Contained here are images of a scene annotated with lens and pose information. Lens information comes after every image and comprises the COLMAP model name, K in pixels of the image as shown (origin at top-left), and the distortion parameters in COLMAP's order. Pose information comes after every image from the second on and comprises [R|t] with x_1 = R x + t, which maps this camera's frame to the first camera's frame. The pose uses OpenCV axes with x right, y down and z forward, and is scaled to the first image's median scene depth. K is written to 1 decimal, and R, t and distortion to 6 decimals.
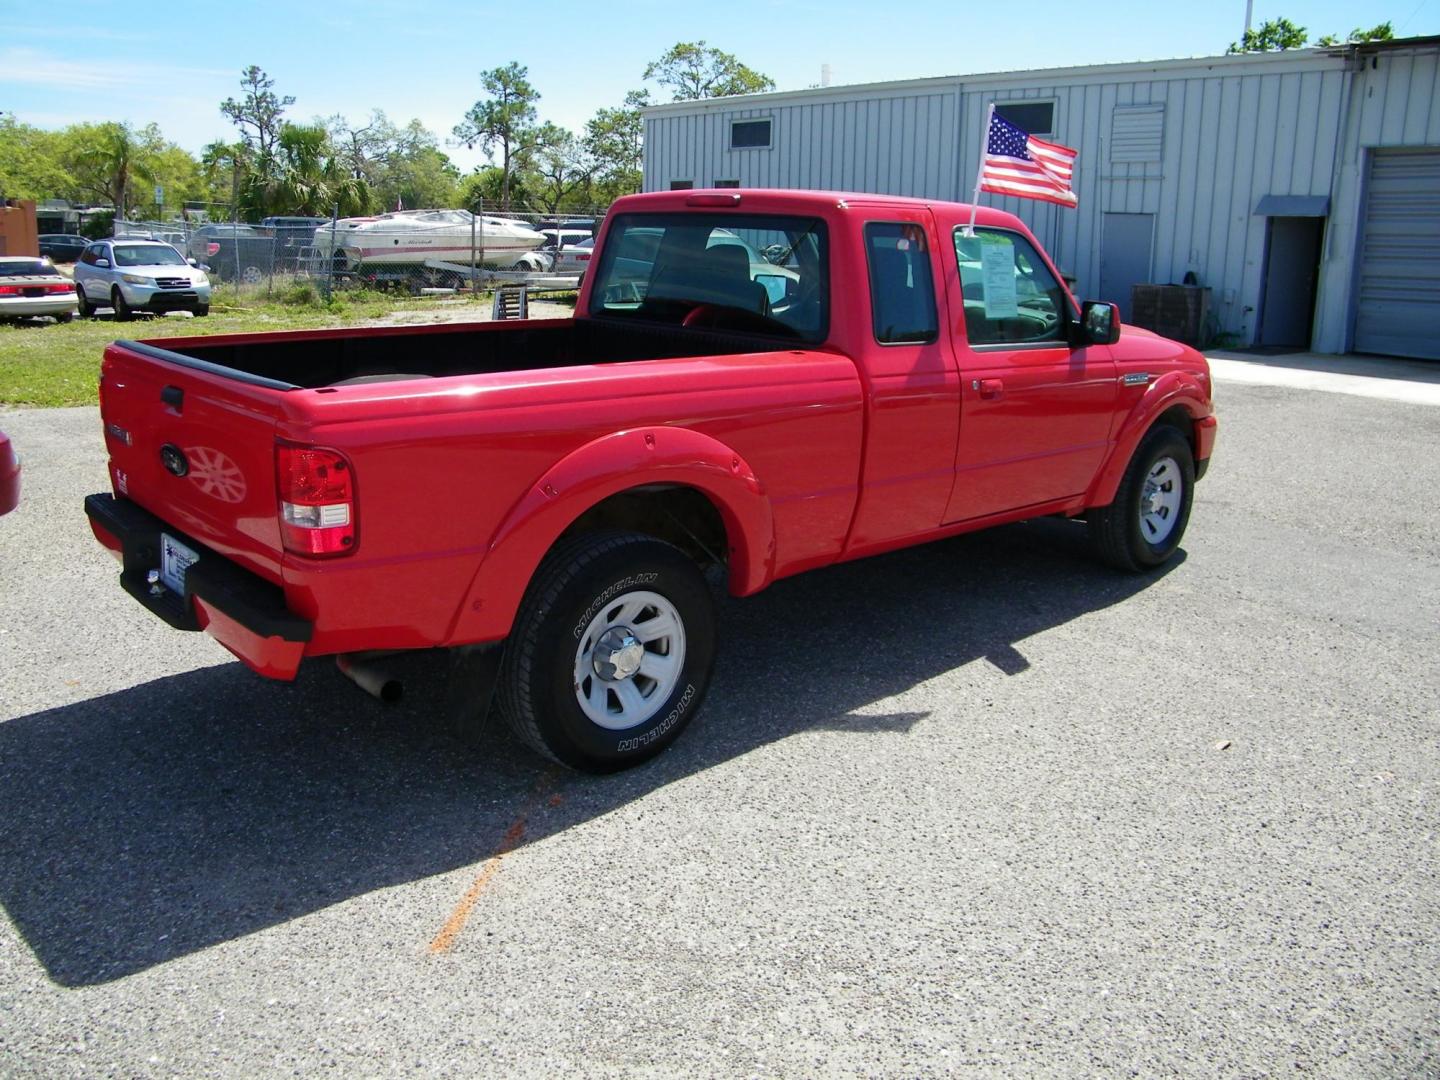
lens RADIAL K [[1216.9, 0, 708.1], [0, 1216.9, 520.3], [0, 0, 1]] dist [-0.183606, 0.153776]
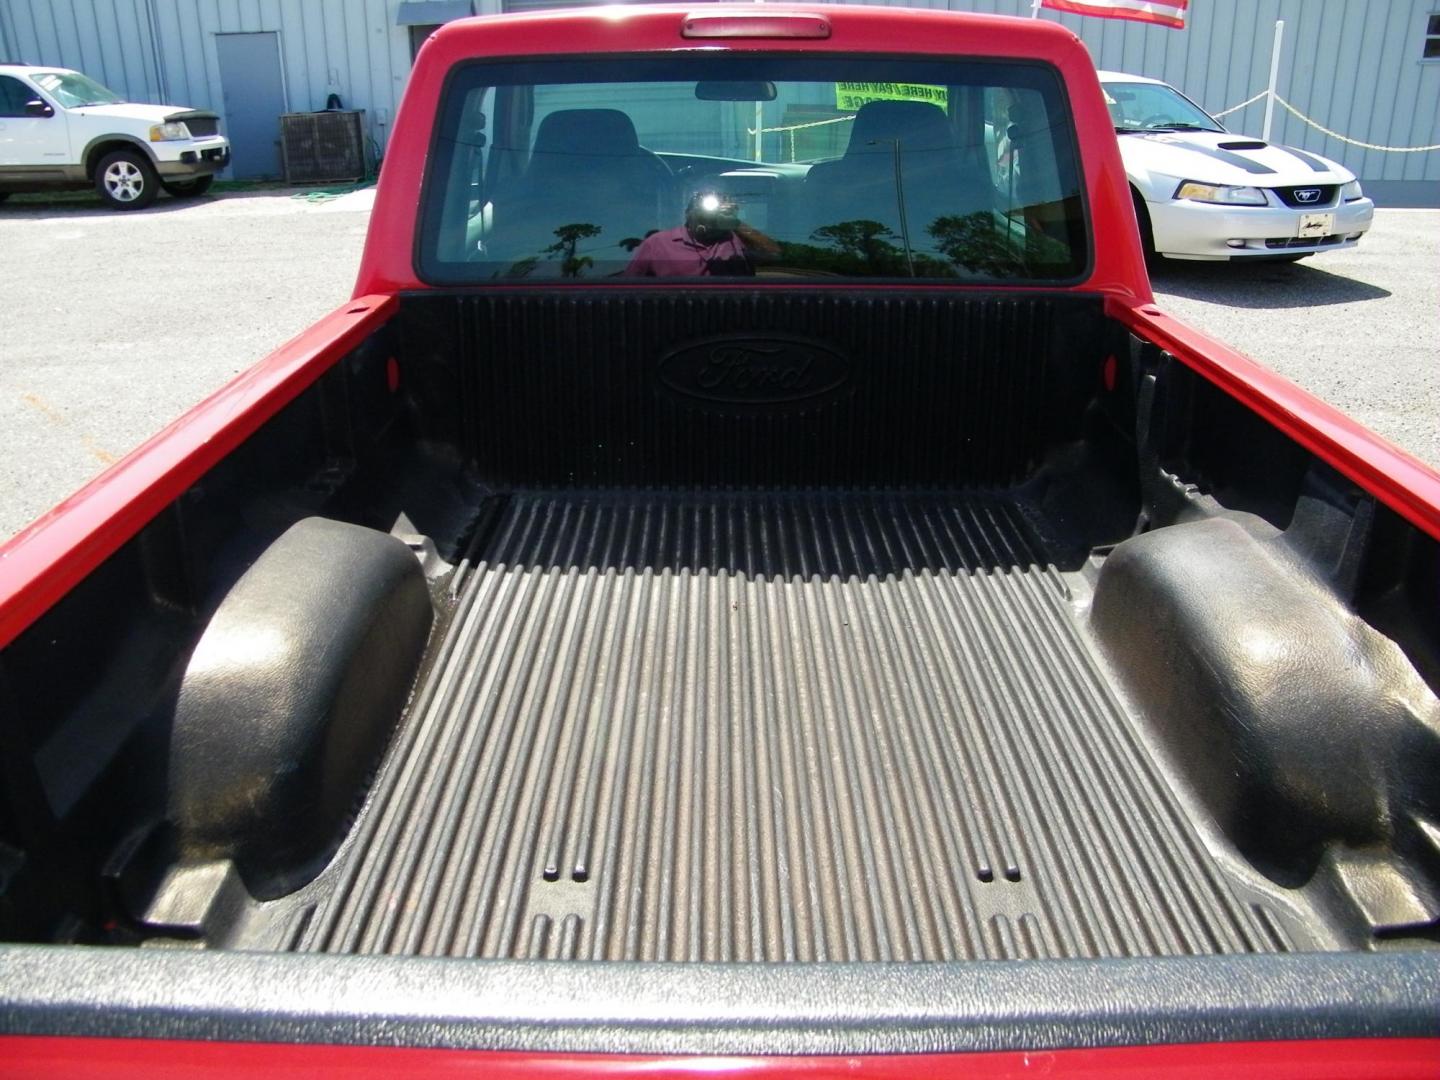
lens RADIAL K [[1216.9, 0, 716.4], [0, 1216.9, 528.2], [0, 0, 1]] dist [-0.183606, 0.153776]
pose [[0.677857, -0.299604, 0.671377, -0.097867], [0.195813, 0.953786, 0.227926, -0.043627], [-0.708637, -0.023037, 0.705197, 0.158042]]
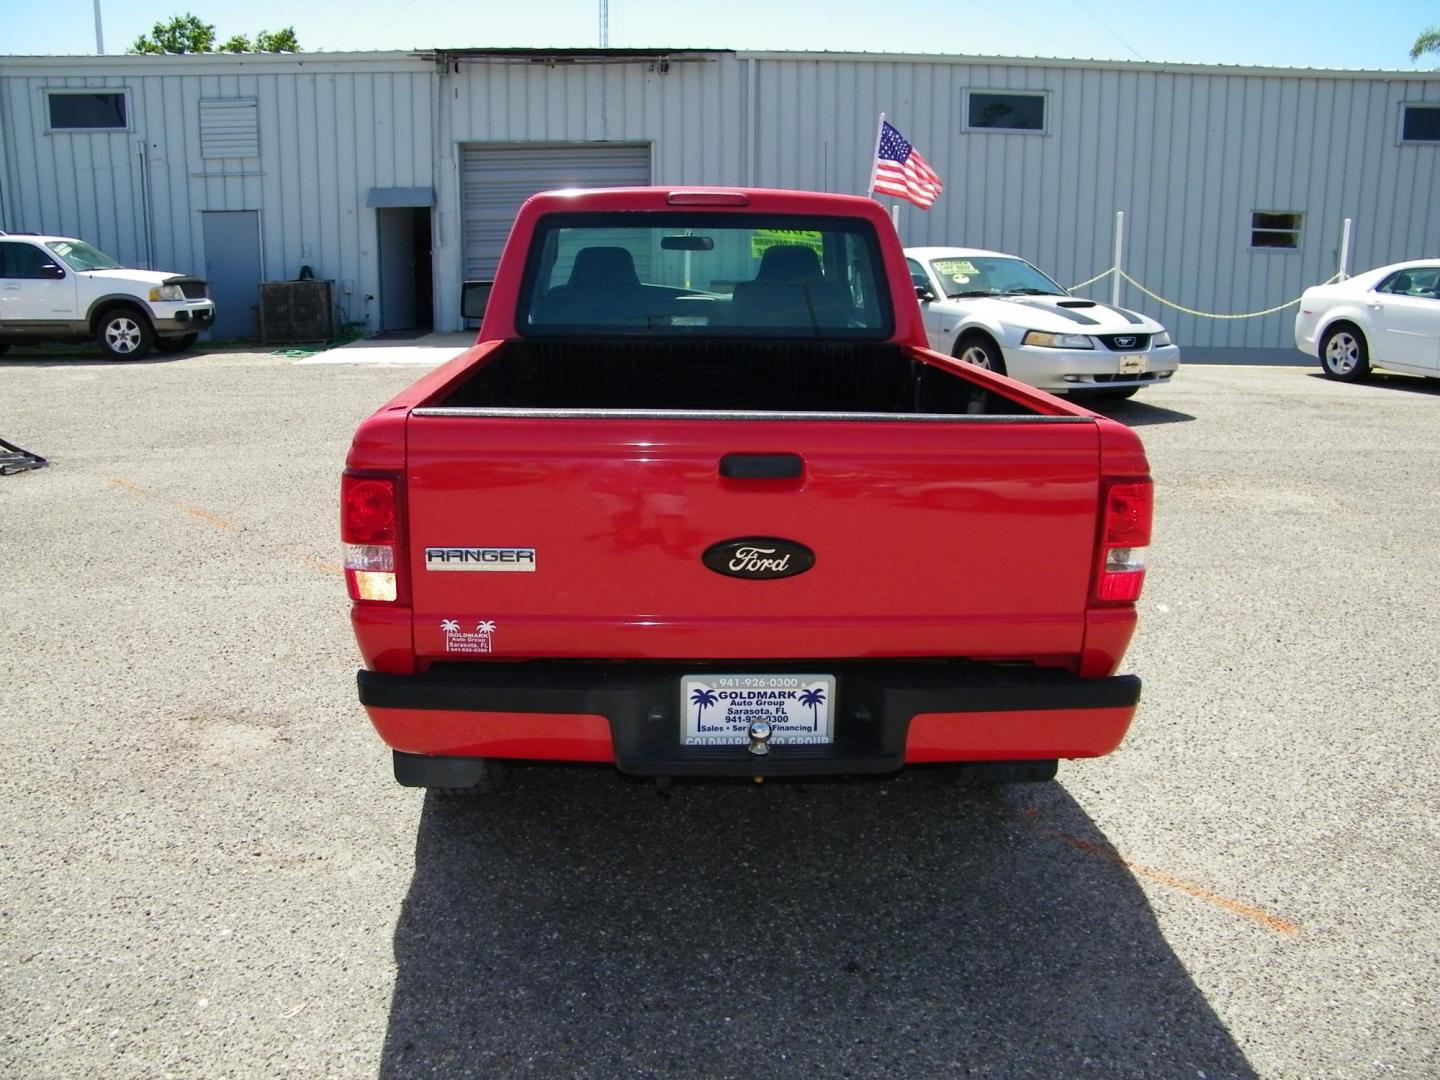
lens RADIAL K [[1216.9, 0, 711.0], [0, 1216.9, 533.6], [0, 0, 1]] dist [-0.183606, 0.153776]
pose [[0.634468, -0.198933, 0.746911, -0.178924], [0.188220, 0.976989, 0.100328, -0.025510], [-0.749682, 0.076928, 0.657311, 0.097878]]
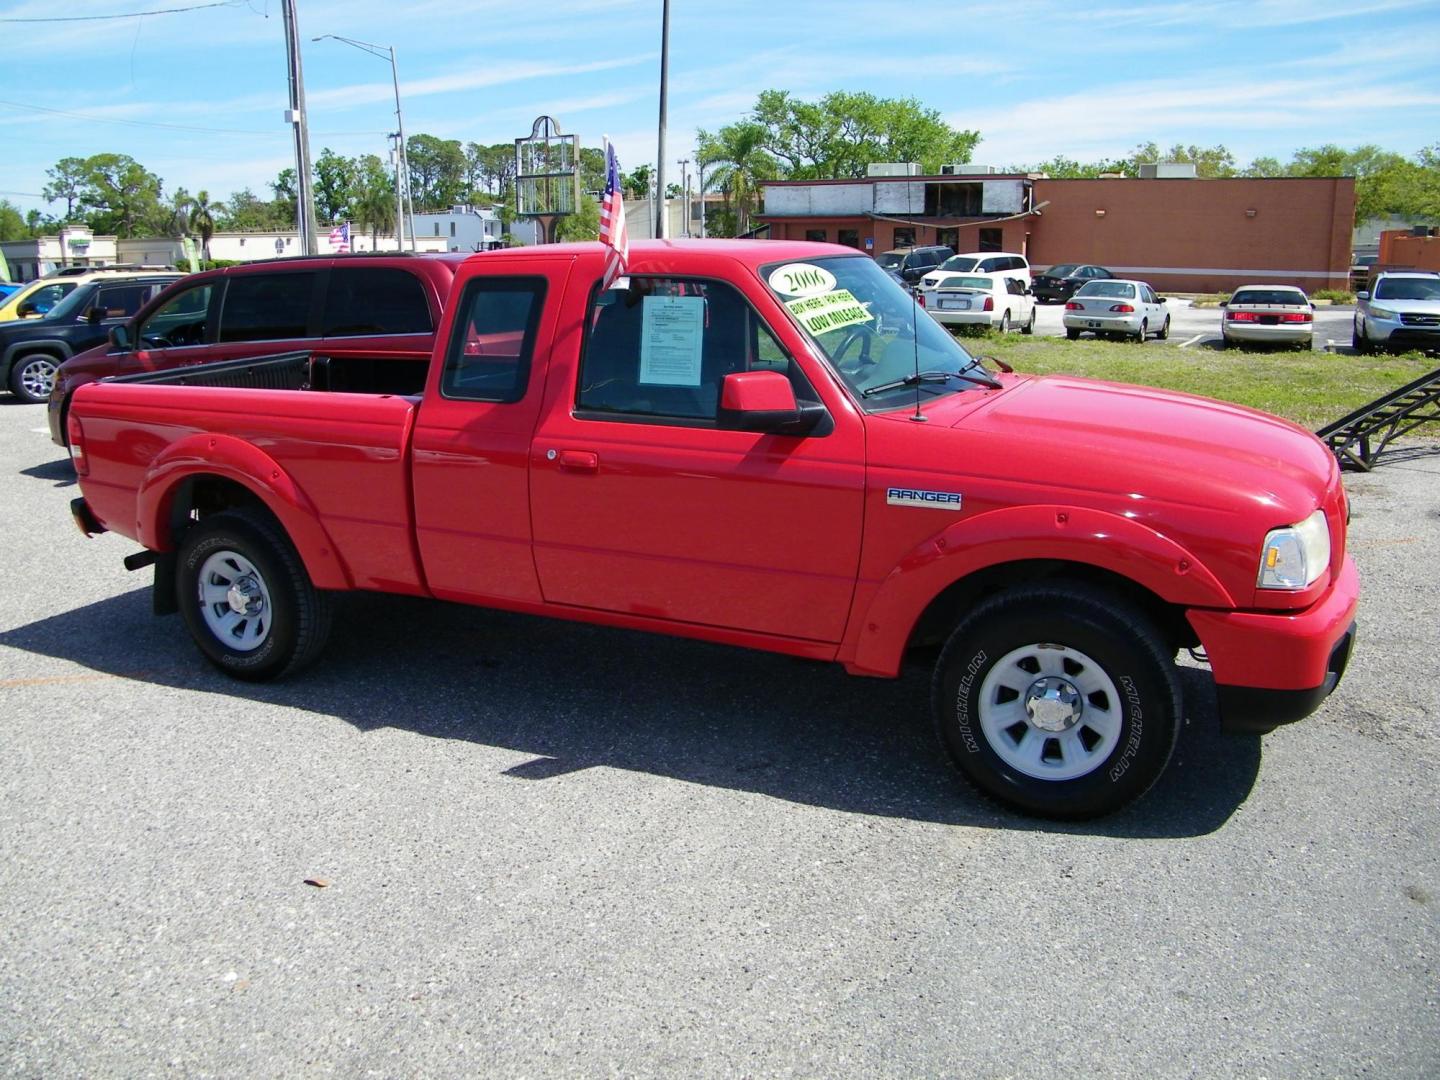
lens RADIAL K [[1216.9, 0, 720.1], [0, 1216.9, 527.8], [0, 0, 1]] dist [-0.183606, 0.153776]
pose [[0.385648, 0.185220, -0.903864, 0.258785], [-0.199815, 0.973160, 0.114166, -0.044172], [0.900750, 0.136577, 0.412307, 0.176359]]
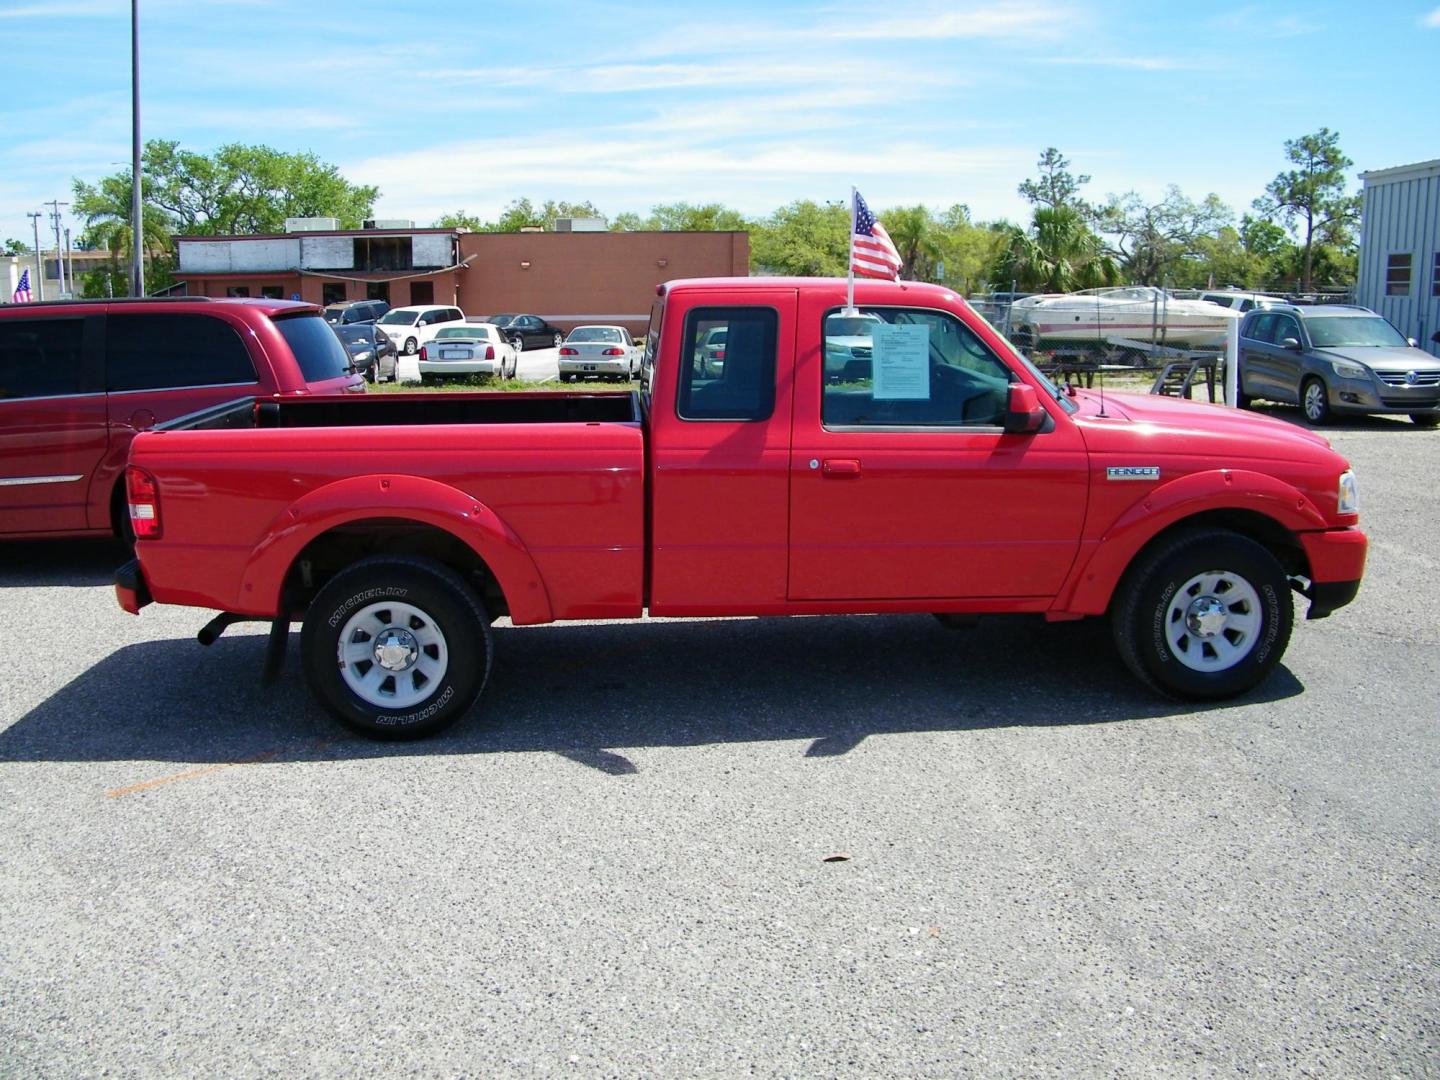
lens RADIAL K [[1216.9, 0, 716.5], [0, 1216.9, 532.1], [0, 0, 1]] dist [-0.183606, 0.153776]
pose [[0.787364, 0.093010, -0.609432, 0.184314], [-0.123970, 0.992248, -0.008730, -0.008693], [0.603896, 0.082425, 0.792790, 0.035437]]
